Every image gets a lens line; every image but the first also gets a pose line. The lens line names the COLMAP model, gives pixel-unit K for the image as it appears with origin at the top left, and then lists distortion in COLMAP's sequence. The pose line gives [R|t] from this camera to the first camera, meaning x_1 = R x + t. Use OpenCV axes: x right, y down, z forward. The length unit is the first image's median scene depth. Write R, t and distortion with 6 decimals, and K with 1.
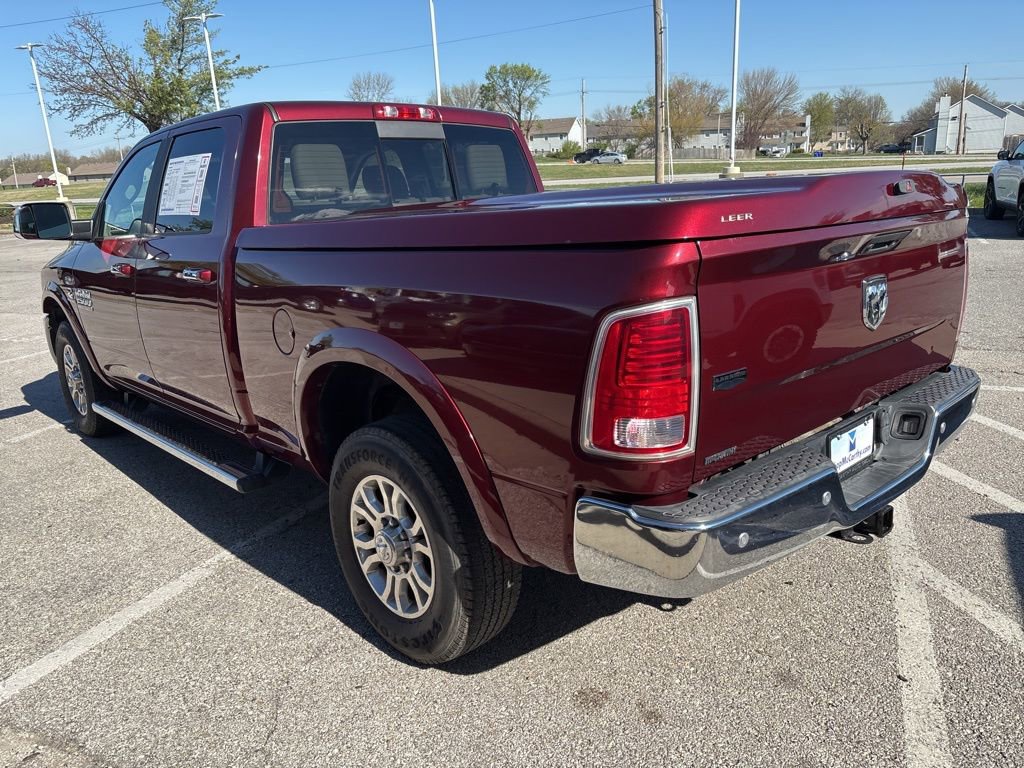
lens RADIAL K [[771.3, 0, 508.3], [0, 771.3, 386.2], [0, 0, 1]] dist [0.045860, -0.052552]
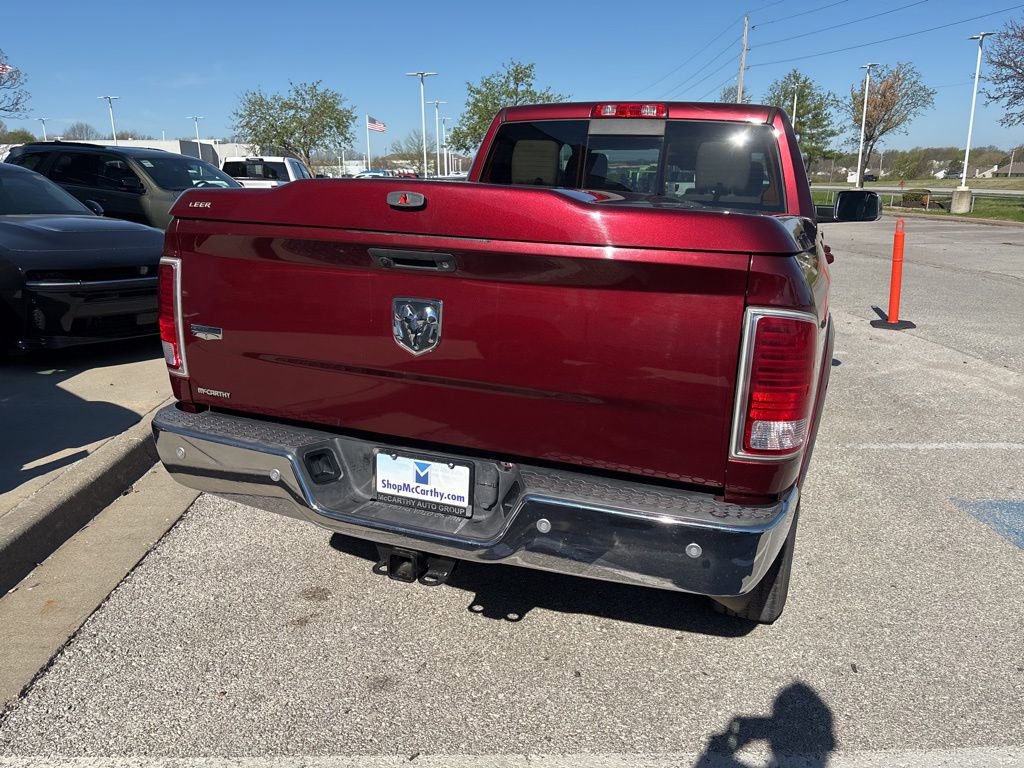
lens RADIAL K [[771.3, 0, 510.0], [0, 771.3, 384.3], [0, 0, 1]] dist [0.045860, -0.052552]
pose [[0.442054, 0.279082, -0.852468, 0.732616], [-0.268761, 0.947913, 0.170960, -0.126495], [0.855778, 0.153537, 0.494035, 0.367270]]
